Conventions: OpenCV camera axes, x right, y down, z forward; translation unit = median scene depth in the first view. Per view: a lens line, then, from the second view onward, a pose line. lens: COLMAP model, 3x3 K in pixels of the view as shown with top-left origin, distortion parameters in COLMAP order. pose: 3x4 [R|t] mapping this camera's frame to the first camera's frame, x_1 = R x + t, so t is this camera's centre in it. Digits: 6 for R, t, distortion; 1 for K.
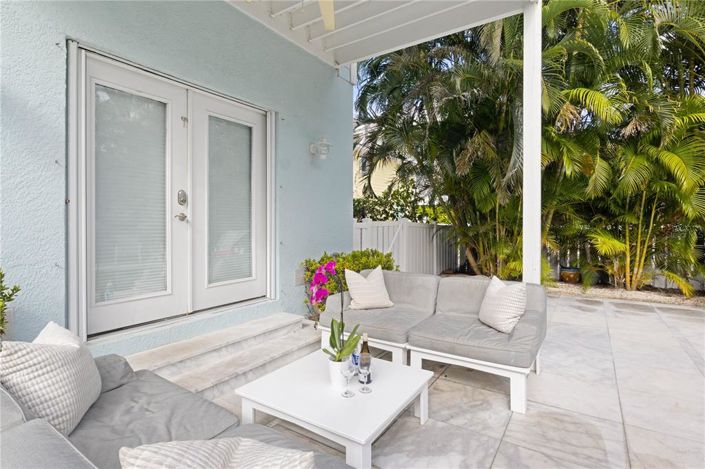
lens RADIAL K [[353.2, 0, 352.1], [0, 353.2, 229.5], [0, 0, 1]] dist [-0.002589, -0.000698]
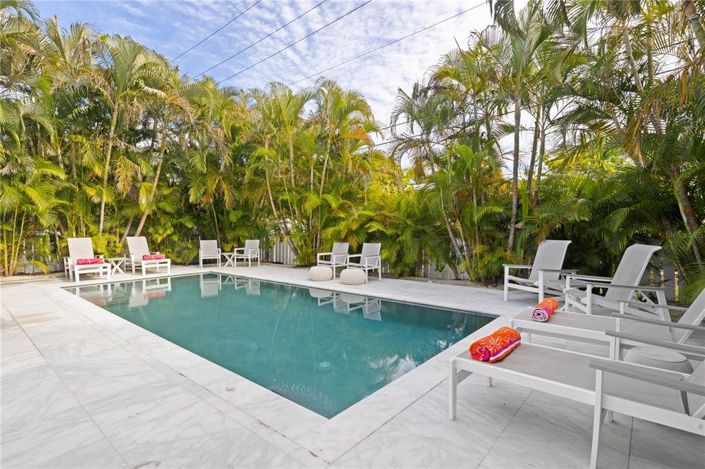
lens RADIAL K [[353.2, 0, 351.4], [0, 353.2, 232.7], [0, 0, 1]] dist [-0.002589, -0.000698]
pose [[0.116007, -0.013063, 0.993162, -0.593083], [0.025831, 0.999615, 0.010131, 0.018100], [-0.992912, 0.024479, 0.116300, -0.704697]]
